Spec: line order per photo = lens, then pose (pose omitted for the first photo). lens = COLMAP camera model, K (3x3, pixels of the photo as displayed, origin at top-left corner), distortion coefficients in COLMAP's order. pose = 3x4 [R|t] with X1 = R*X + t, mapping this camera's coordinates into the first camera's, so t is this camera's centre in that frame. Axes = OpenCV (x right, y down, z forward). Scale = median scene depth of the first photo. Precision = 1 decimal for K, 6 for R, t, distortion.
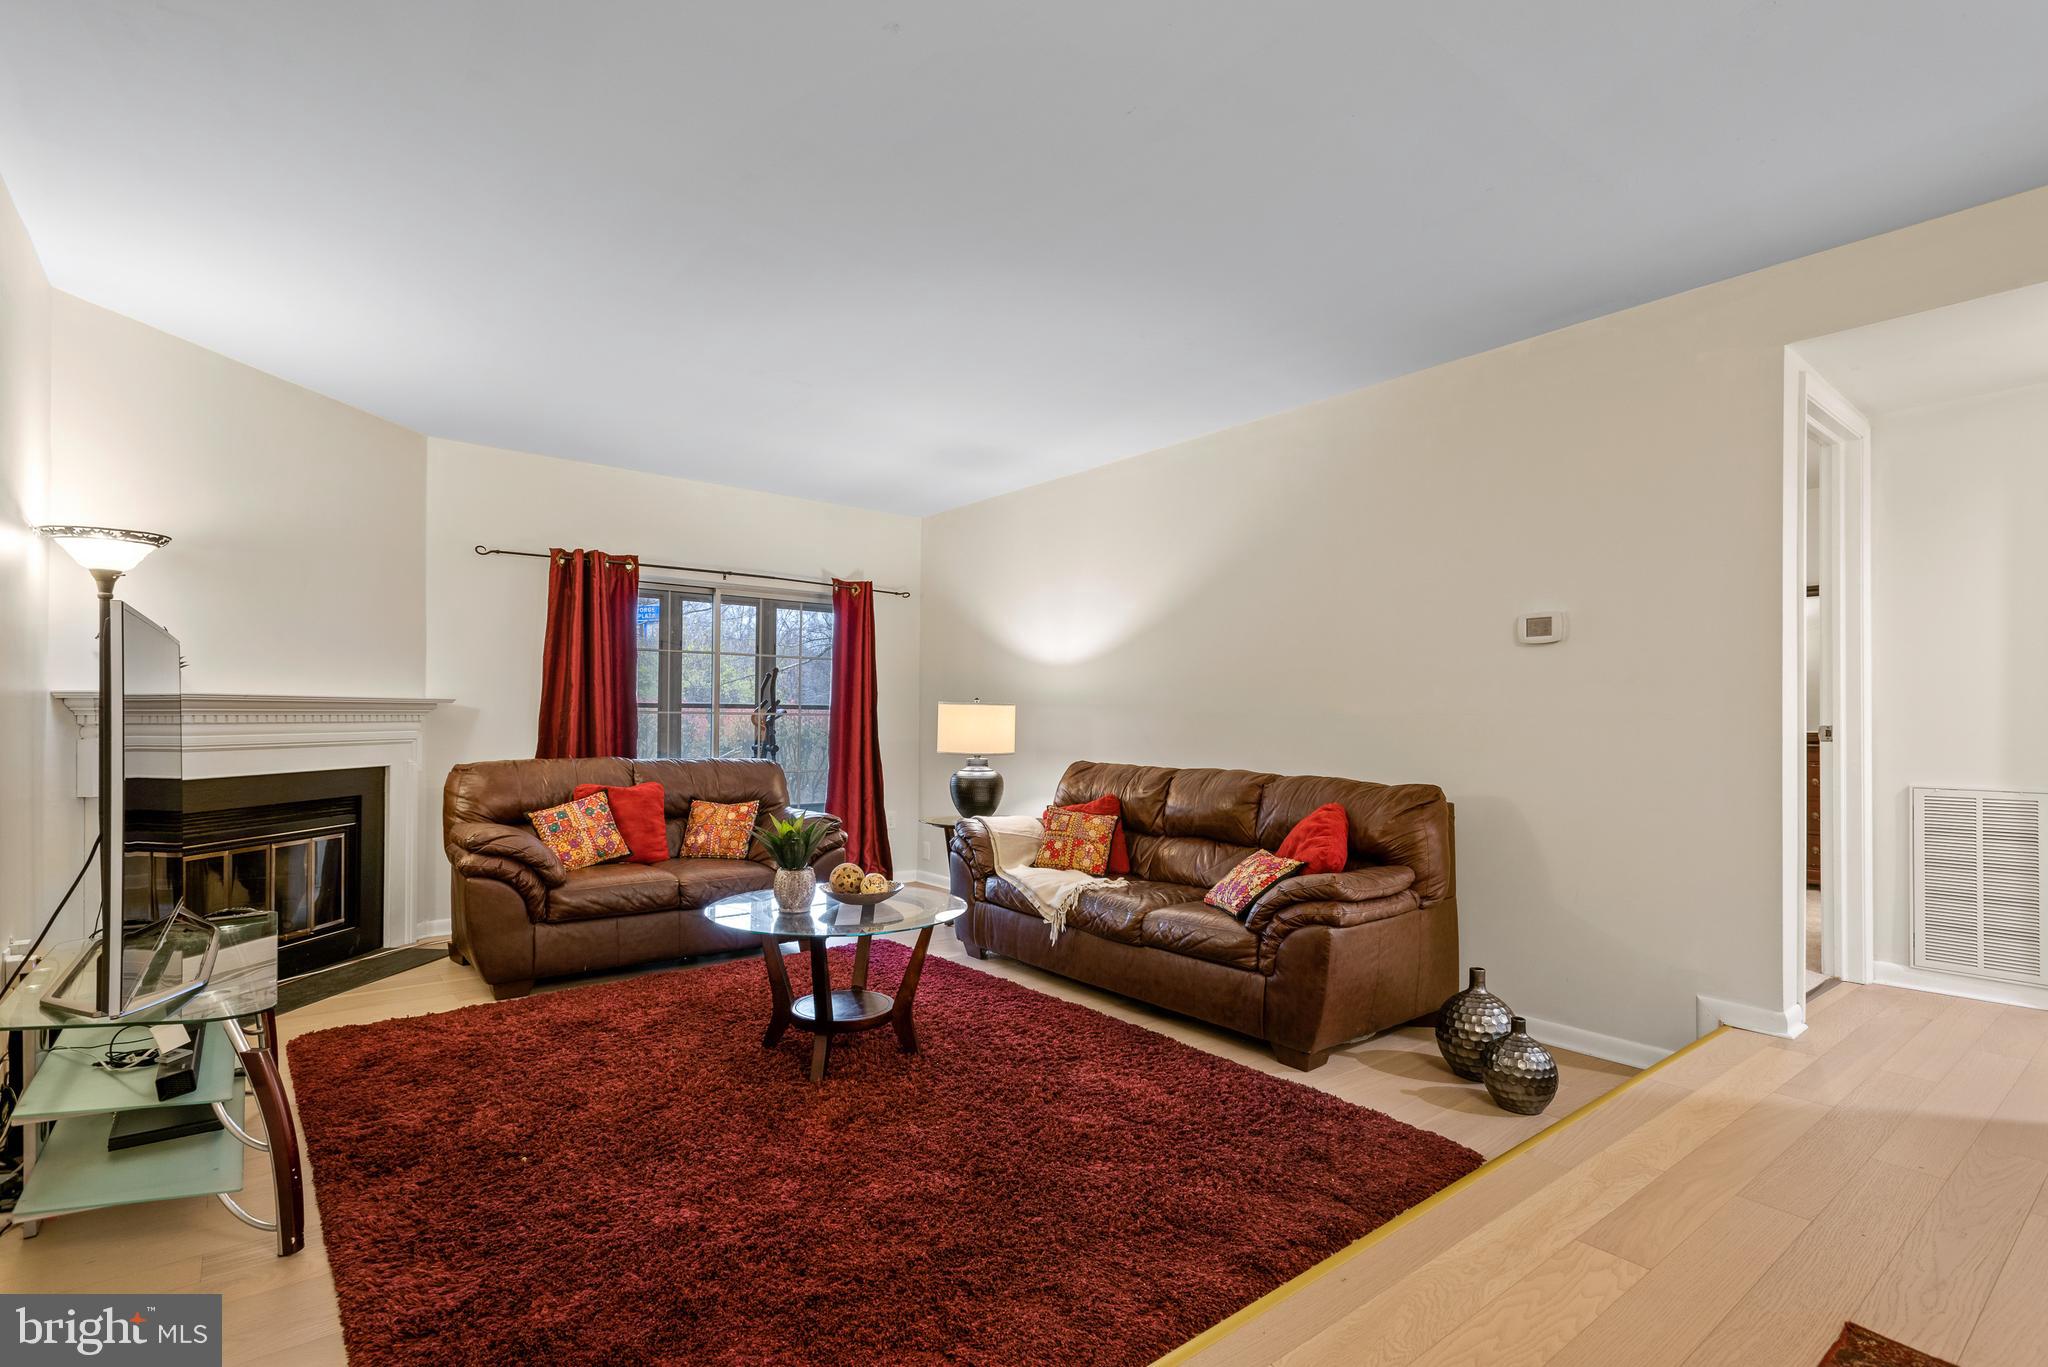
lens RADIAL K [[958.9, 0, 1035.9], [0, 958.9, 715.2], [0, 0, 1]] dist [0.024344, -0.007146]
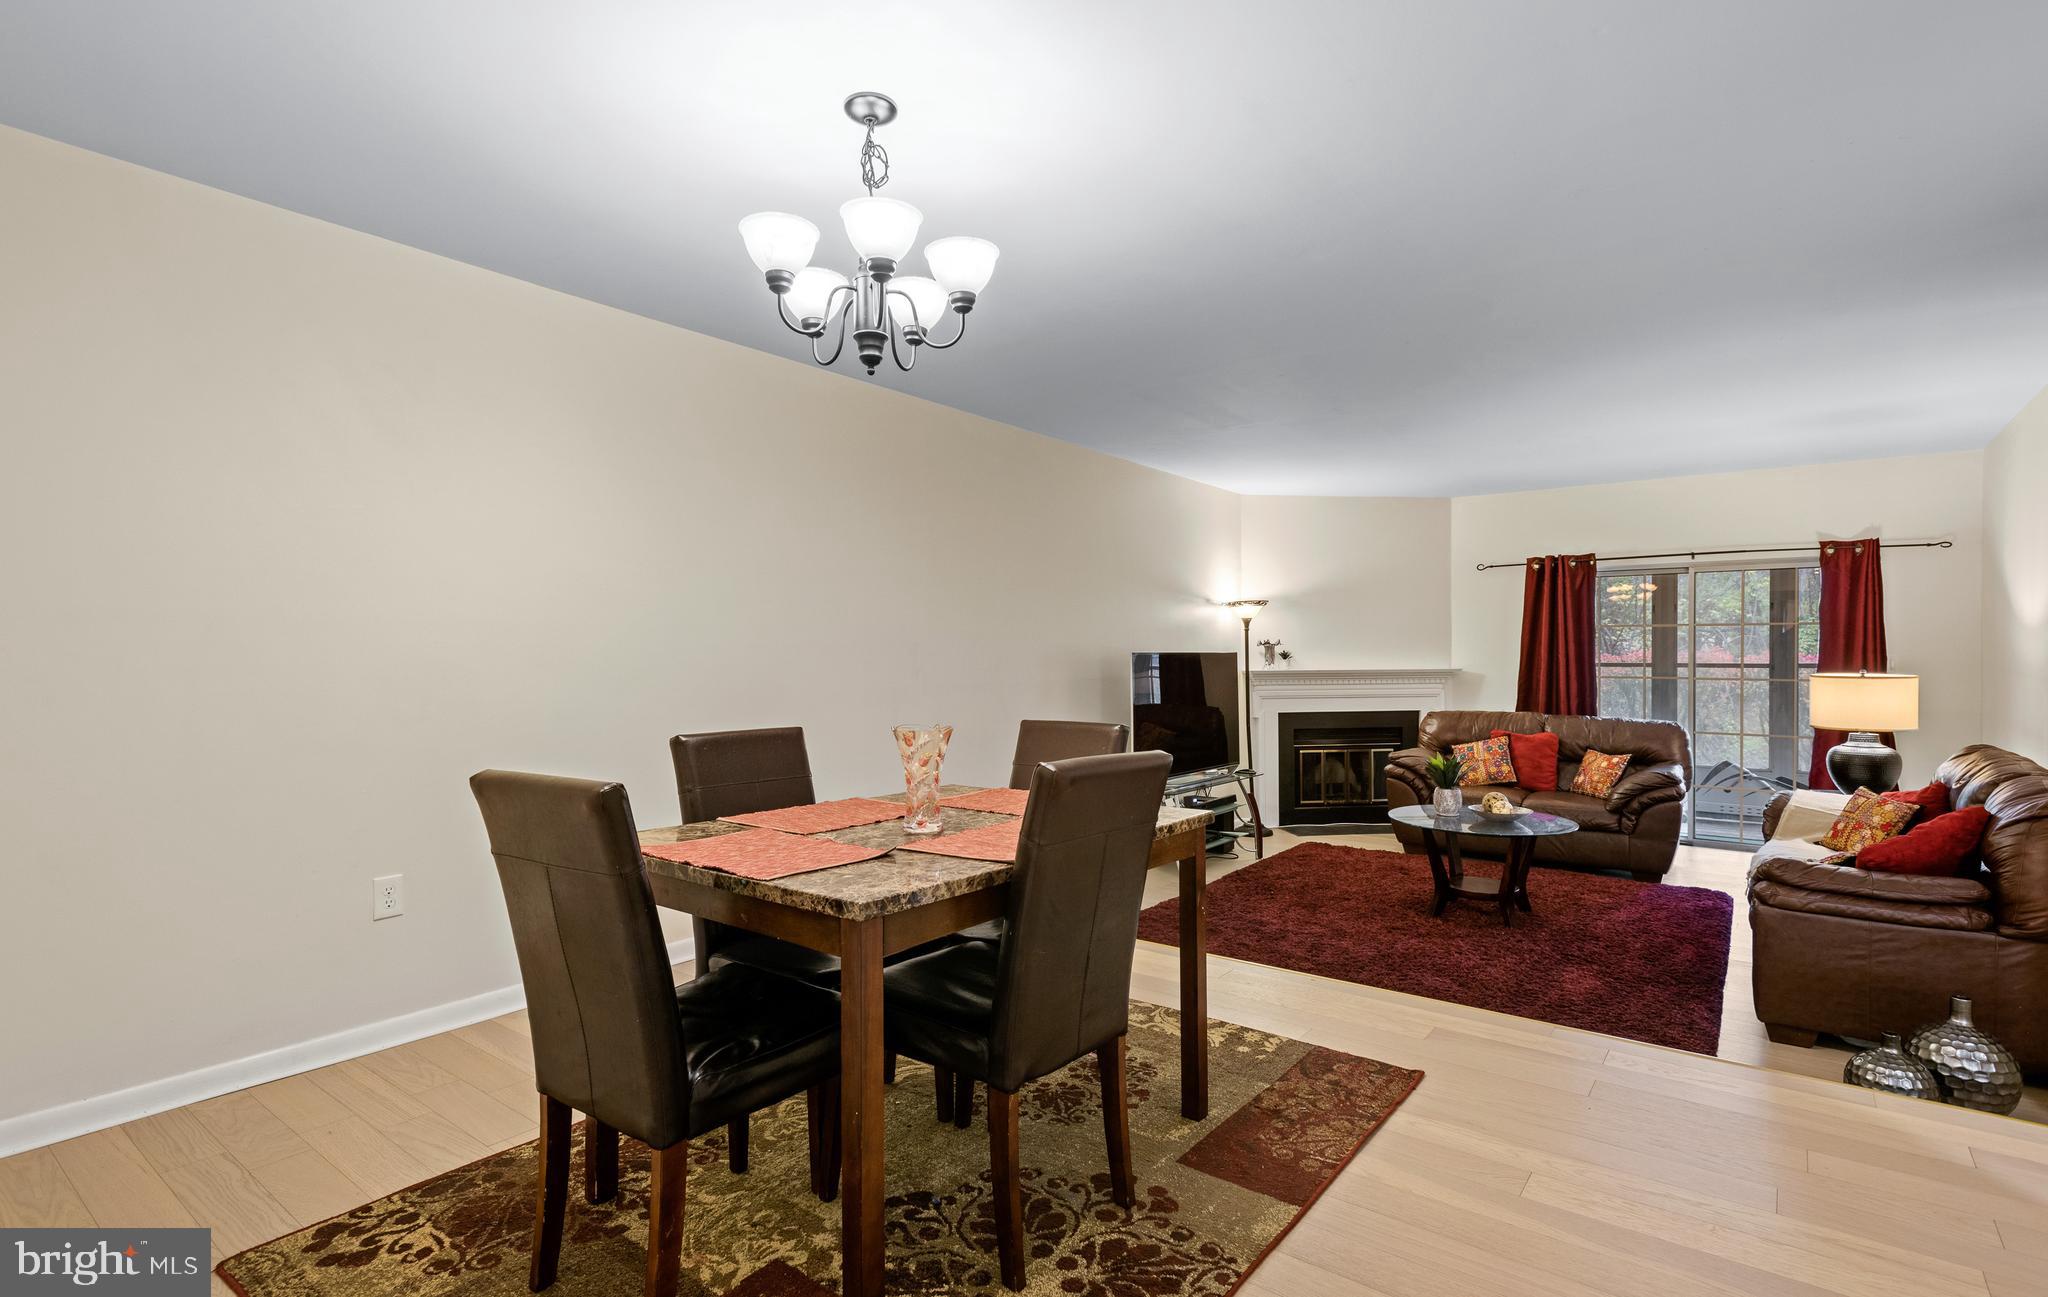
lens RADIAL K [[974.7, 0, 1014.8], [0, 974.7, 654.4], [0, 0, 1]] dist [0.014064, -0.004195]
pose [[0.223614, -0.009432, -0.974632, 0.845213], [0.006359, 0.999946, -0.008218, -0.035858], [0.974657, -0.004360, 0.223662, -0.029875]]
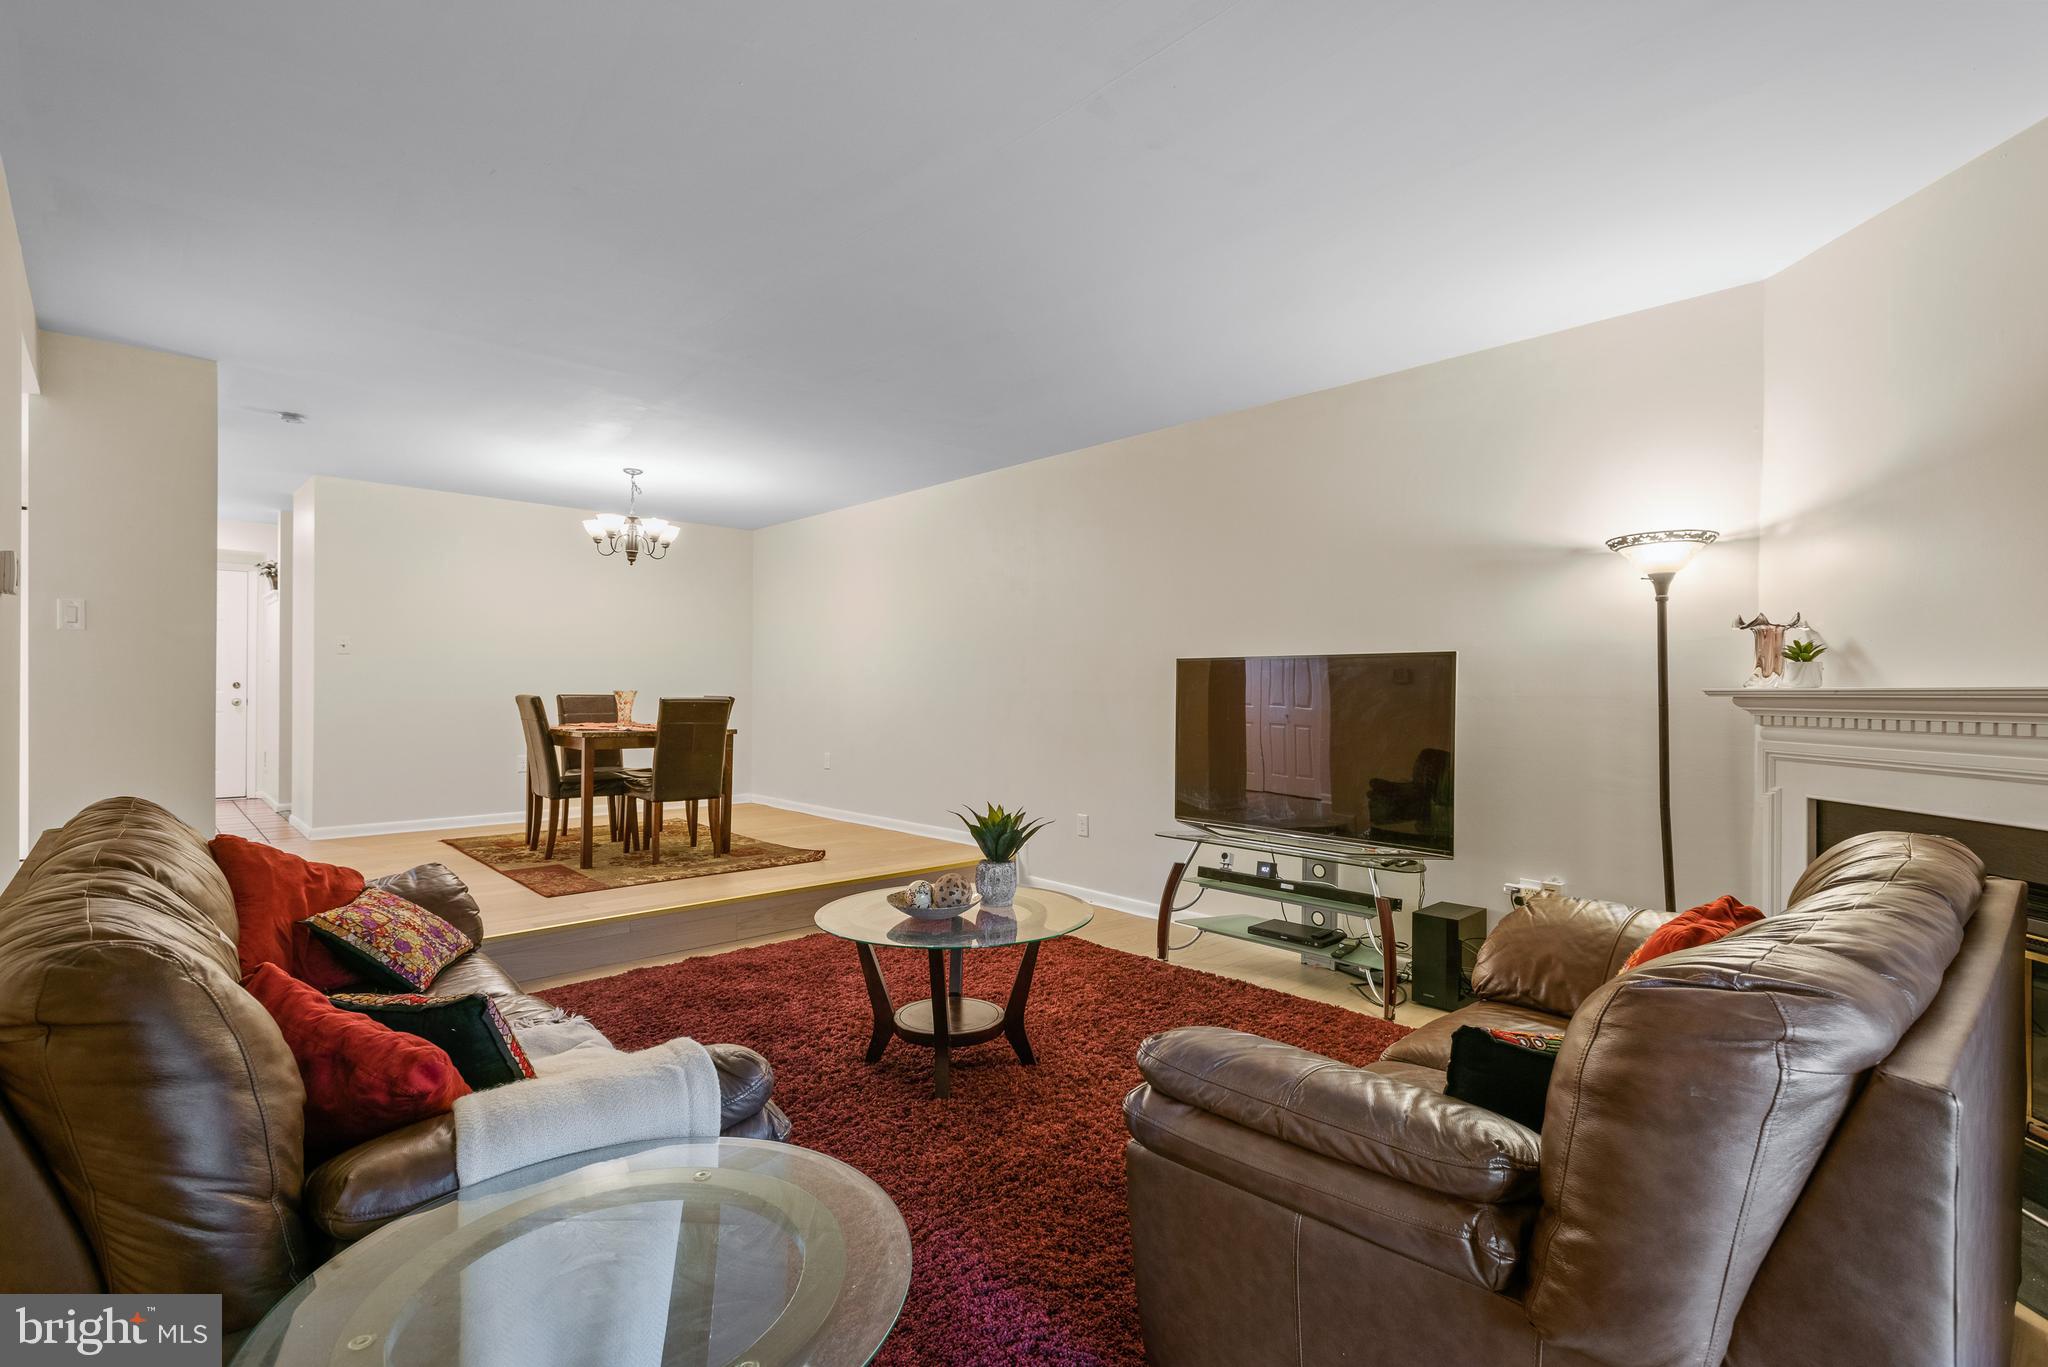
lens RADIAL K [[974.1, 0, 1039.0], [0, 974.1, 686.5], [0, 0, 1]] dist [0.002048, 0.000101]
pose [[-0.997479, -0.014307, -0.069504, -0.162645], [-0.013870, 0.999881, -0.006768, -0.009114], [0.069593, -0.005787, -0.997559, 1.461521]]
